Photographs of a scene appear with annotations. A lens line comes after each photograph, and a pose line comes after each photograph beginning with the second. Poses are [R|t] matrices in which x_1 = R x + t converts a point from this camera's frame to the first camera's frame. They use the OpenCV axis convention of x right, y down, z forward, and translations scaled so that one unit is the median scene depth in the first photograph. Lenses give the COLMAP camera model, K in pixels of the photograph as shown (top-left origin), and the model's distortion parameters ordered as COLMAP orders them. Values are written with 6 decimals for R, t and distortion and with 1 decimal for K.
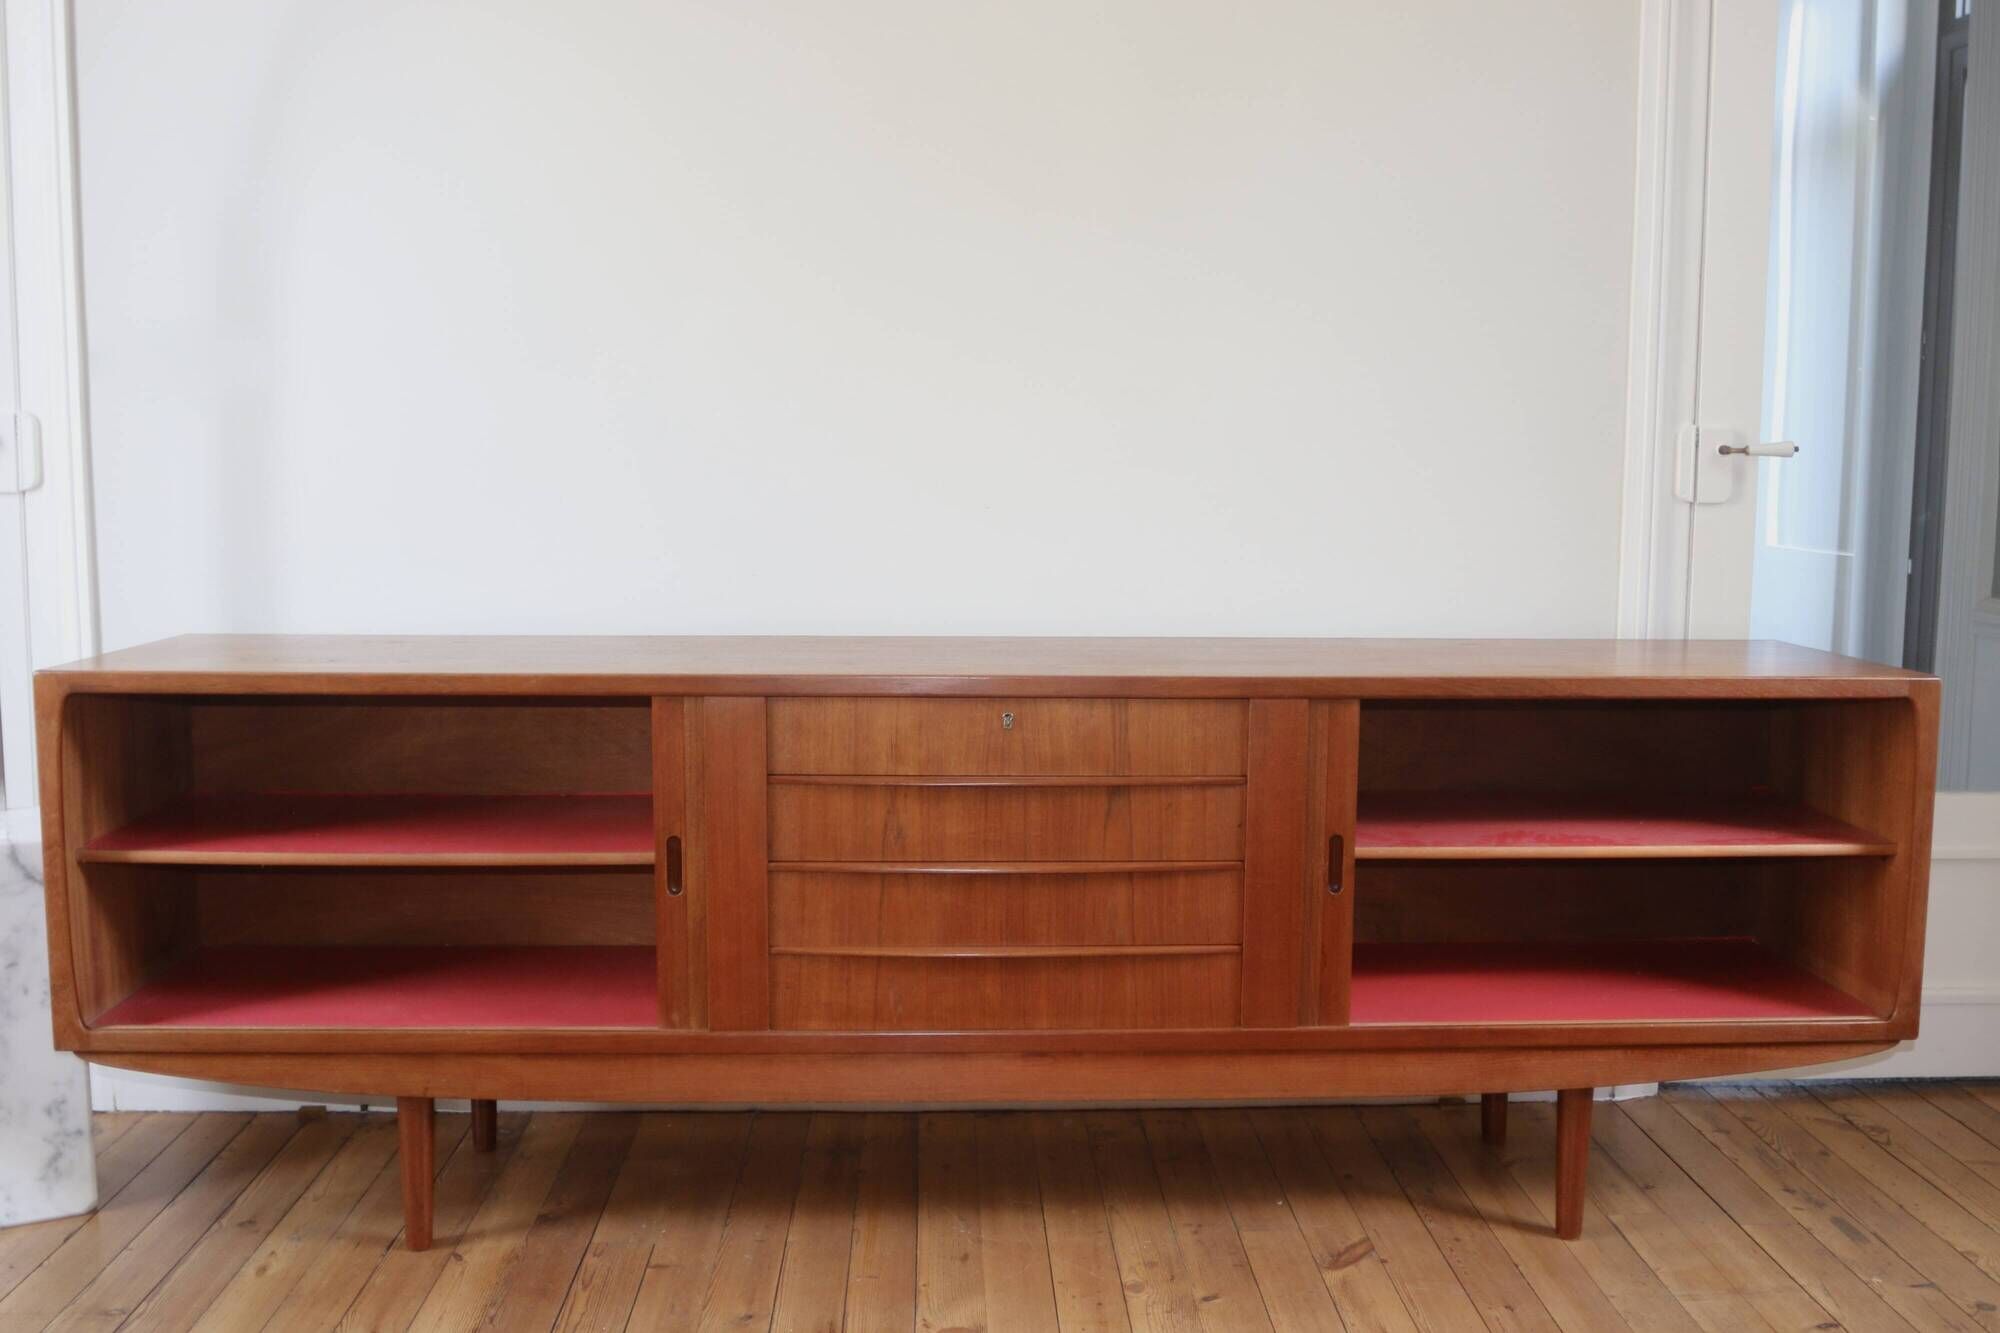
lens RADIAL K [[1850.1, 0, 1000.0], [0, 1850.1, 666.5], [0, 0, 1]] dist [-0.070810, 0.046940]
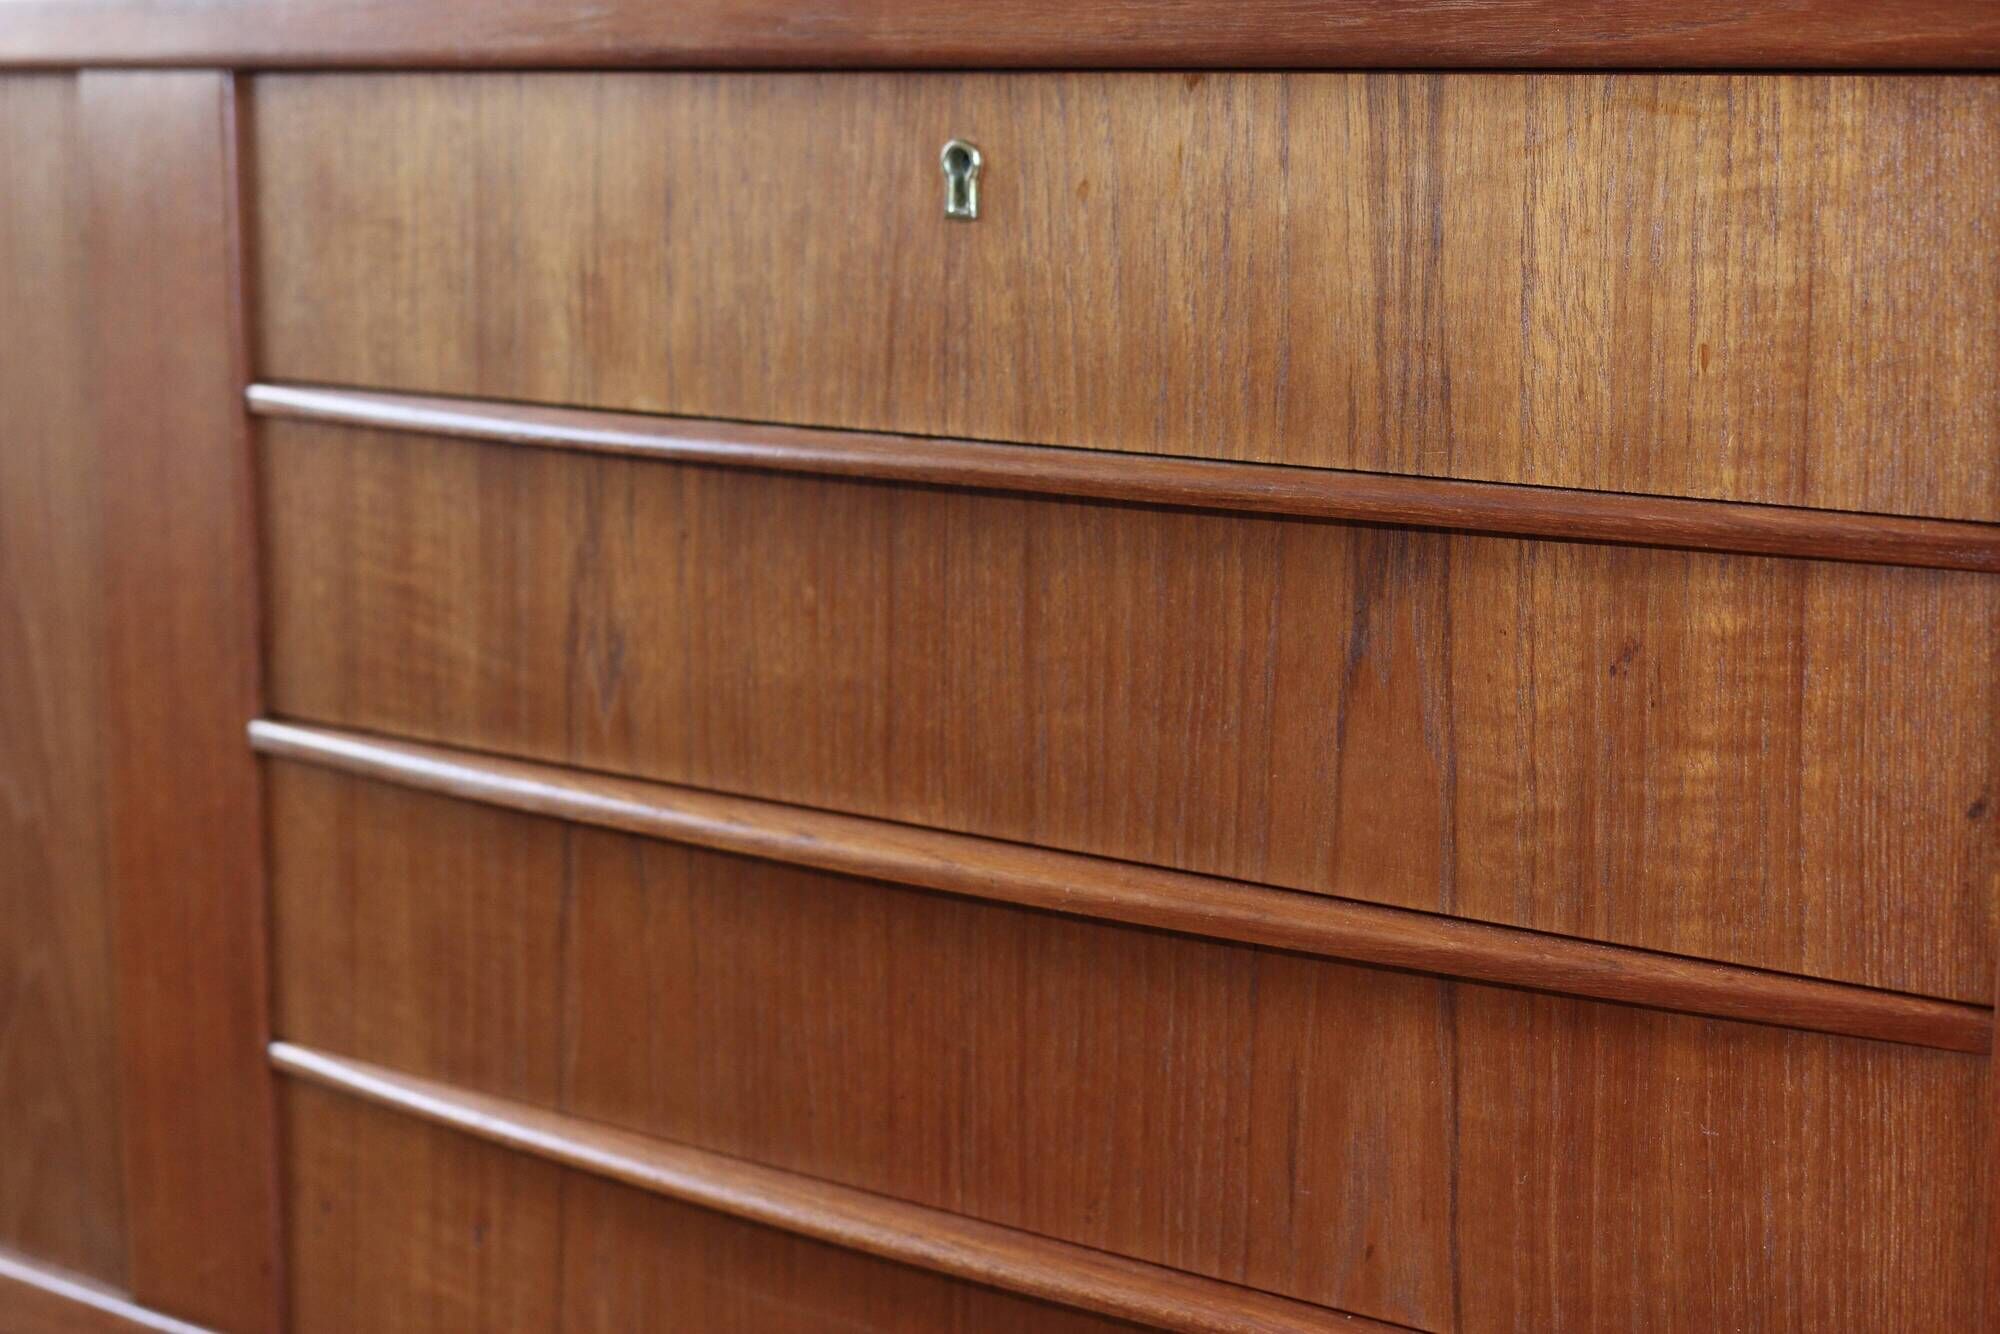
lens RADIAL K [[3594.4, 0, 1000.0], [0, 3594.4, 667.0], [0, 0, 1]] dist [-0.063833, -0.059743]
pose [[0.749072, 0.097233, -0.655314, 0.282796], [-0.067966, 0.995230, 0.069978, 0.055390], [0.658993, -0.007879, 0.752108, 0.681103]]
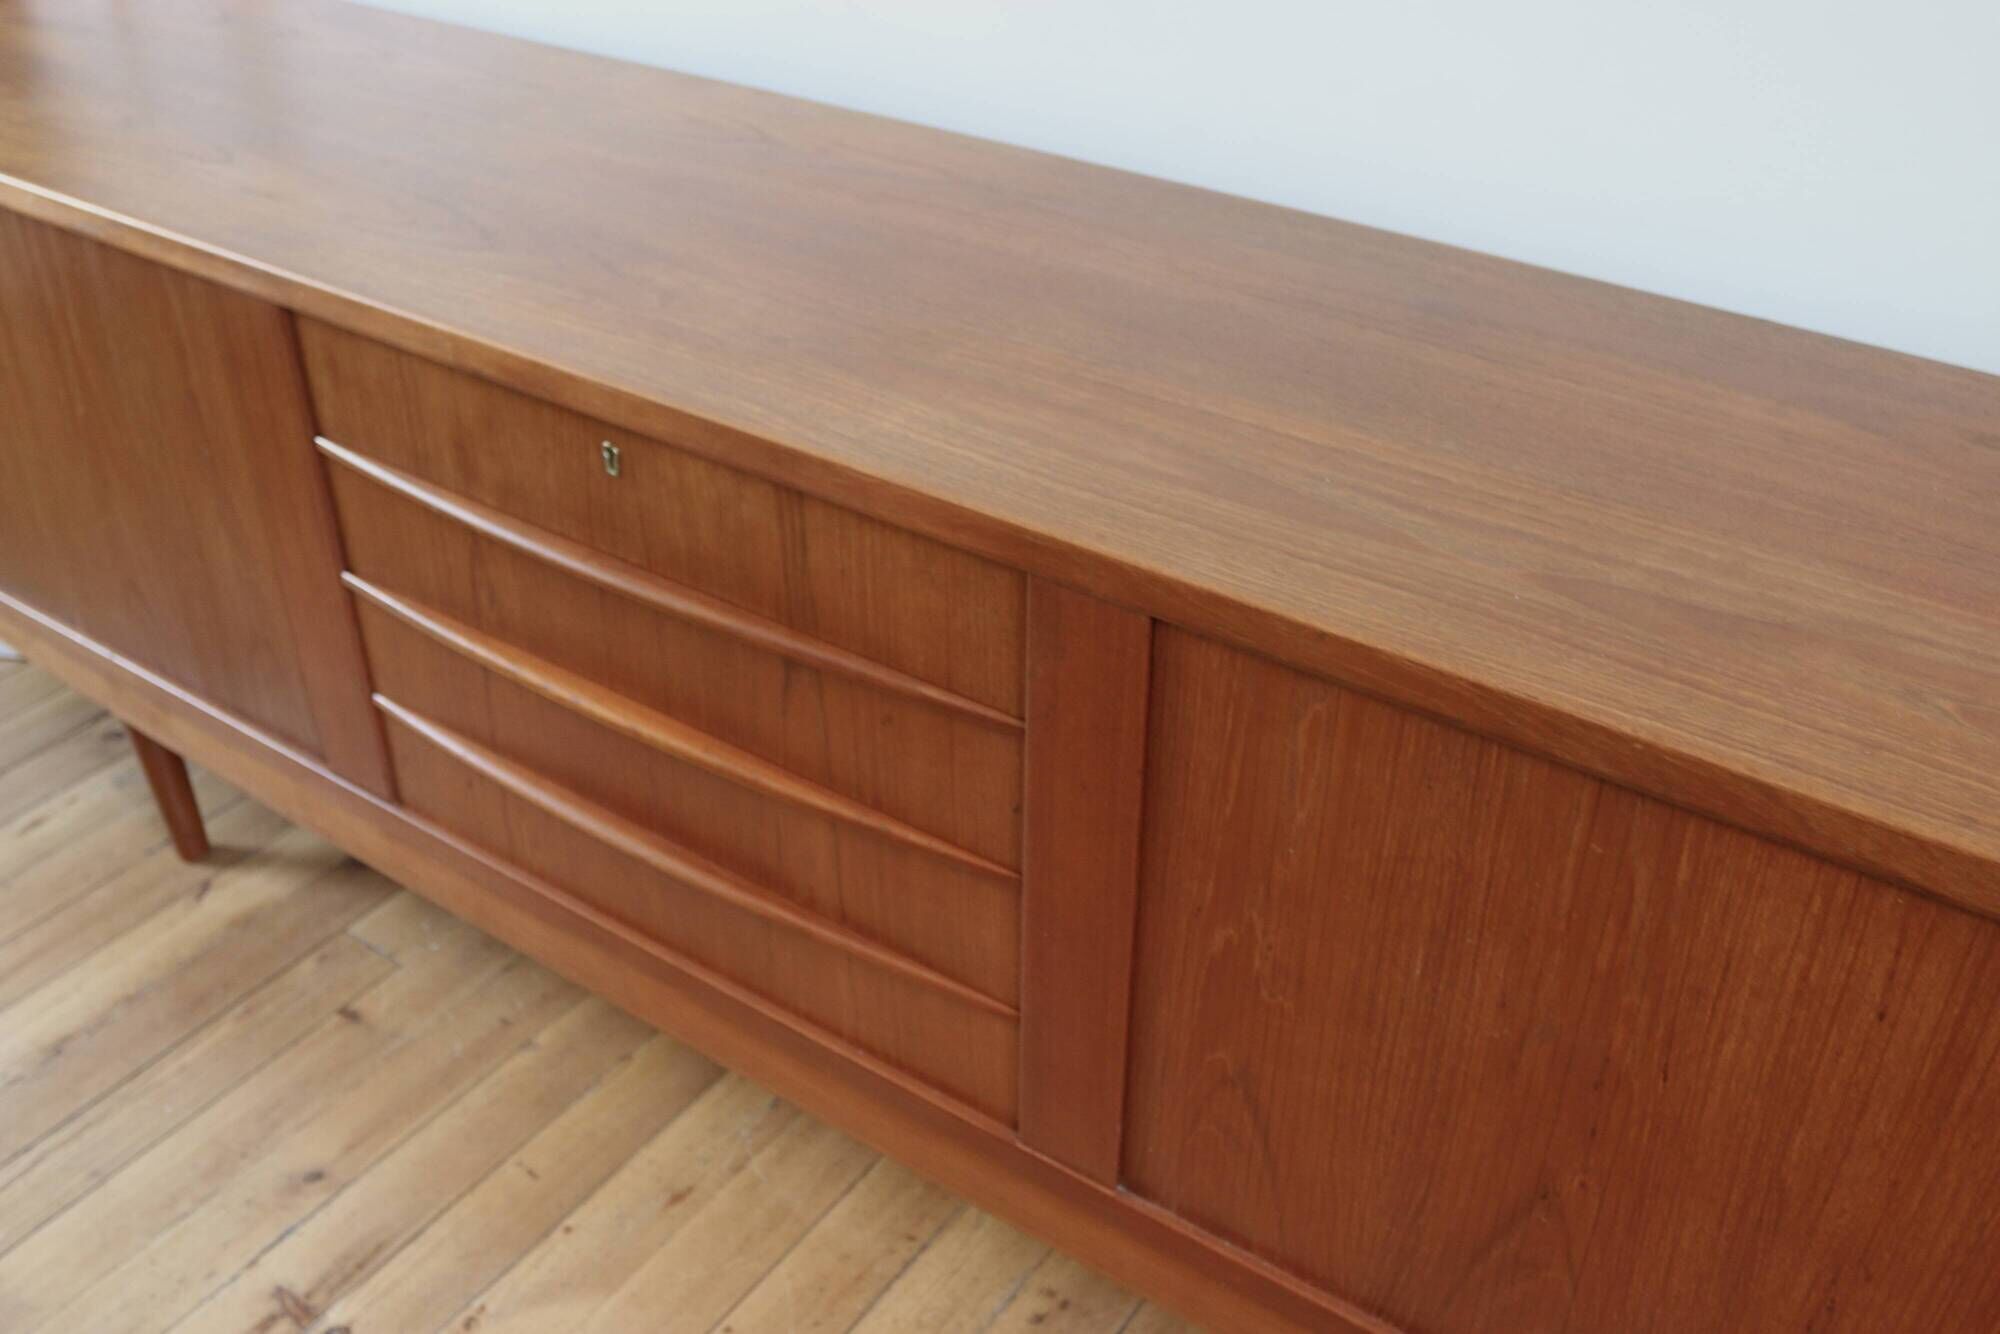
lens RADIAL K [[1850.1, 0, 1000.0], [0, 1850.1, 667.0], [0, 0, 1]] dist [-0.070810, 0.046940]
pose [[0.800694, 0.332222, -0.498515, 0.336620], [-0.063479, 0.874509, 0.480837, -0.157767], [0.595700, -0.353359, 0.721303, 0.688534]]
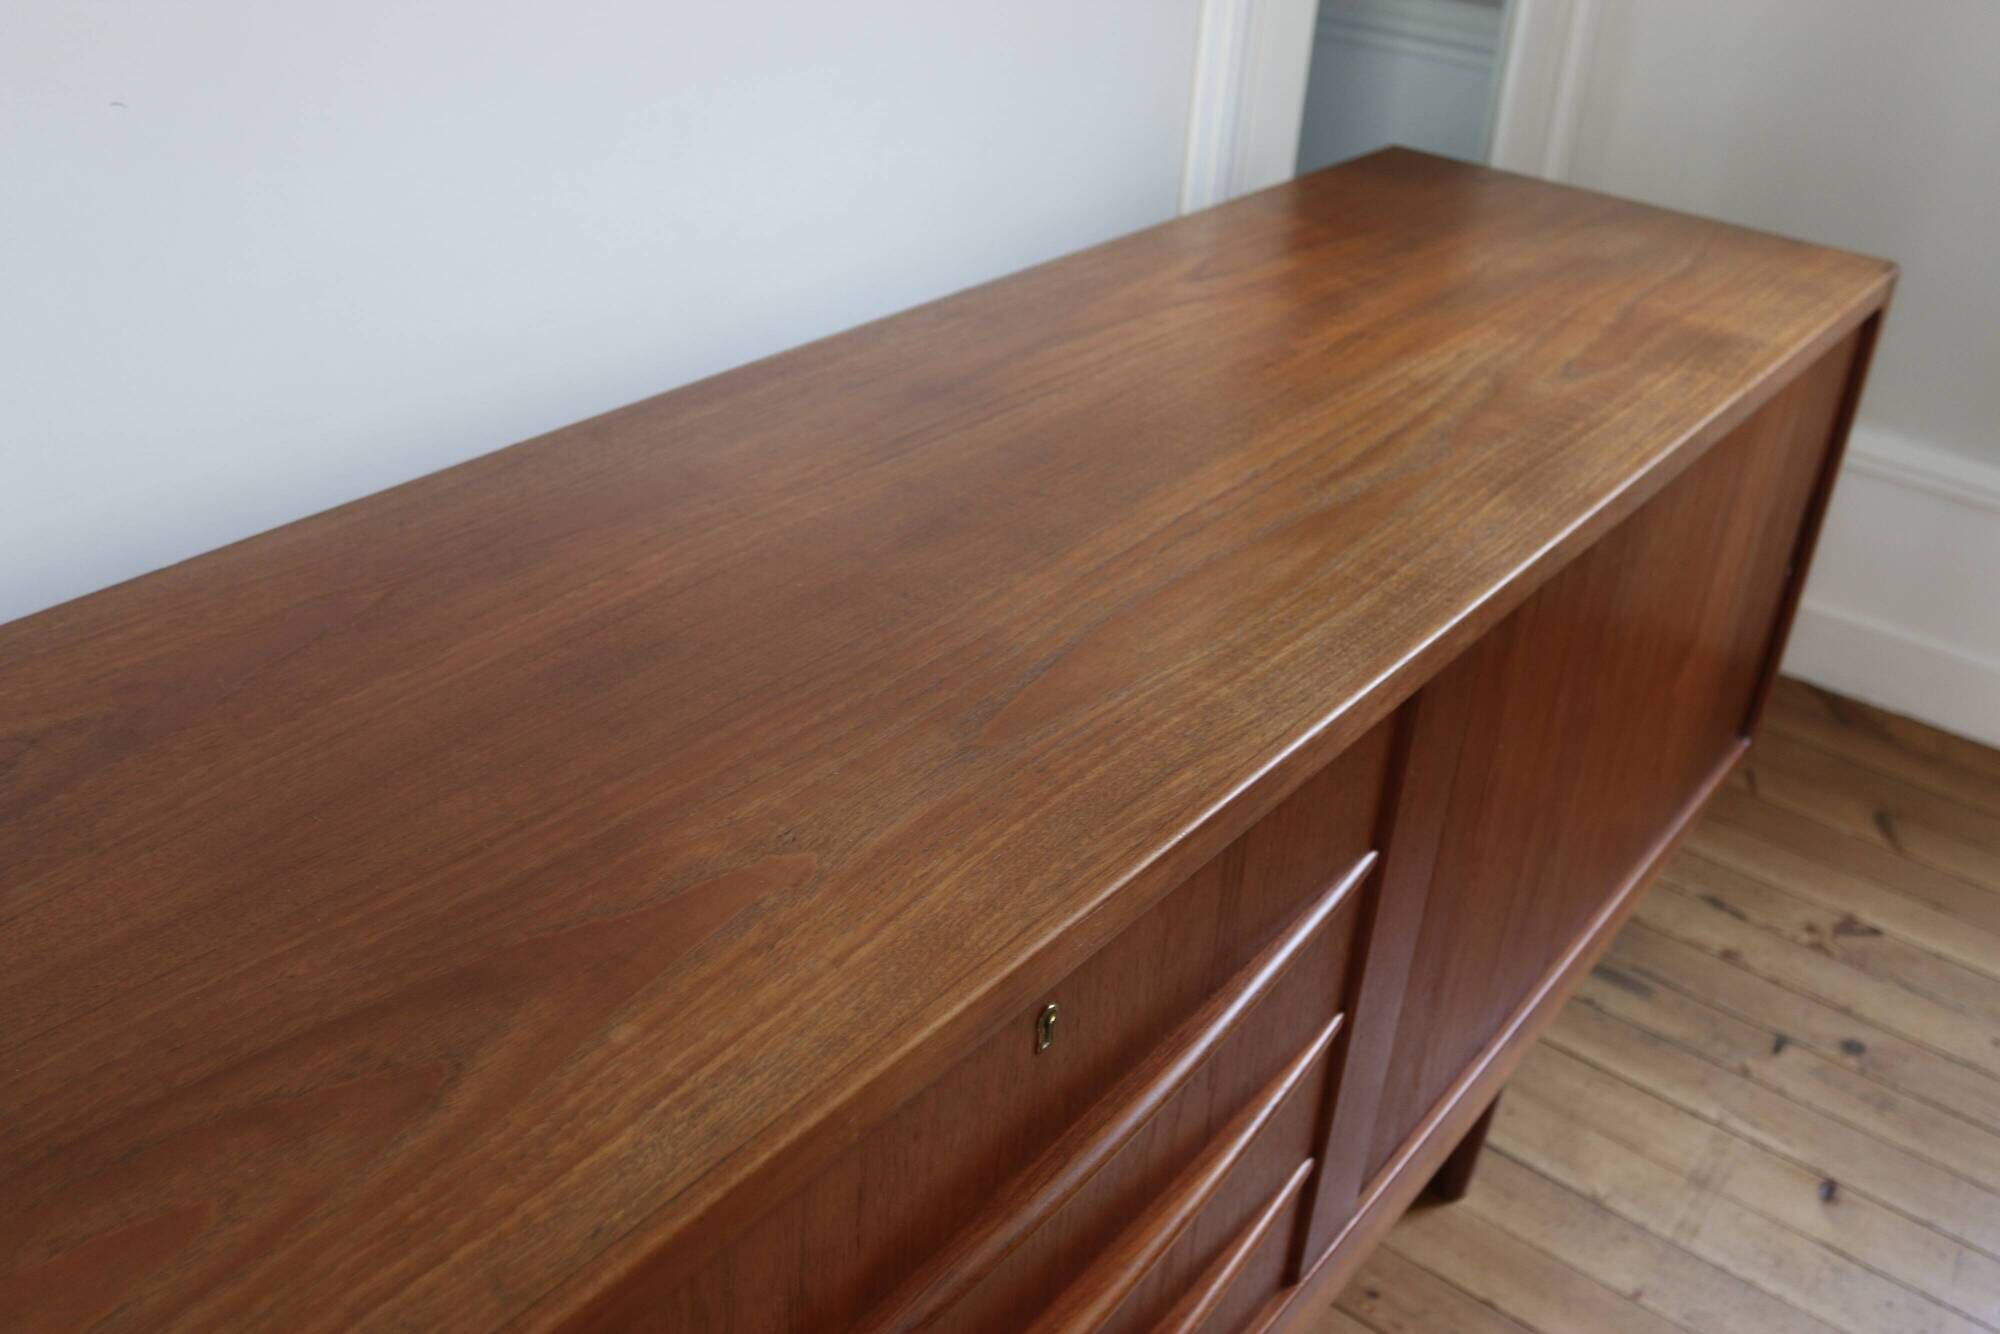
lens RADIAL K [[1850.1, 0, 1000.0], [0, 1850.1, 667.0], [0, 0, 1]] dist [-0.070810, 0.046940]
pose [[0.638849, -0.351461, 0.684359, -0.188818], [0.026159, 0.898958, 0.437252, -0.158634], [-0.768887, -0.261436, 0.583493, 0.831270]]
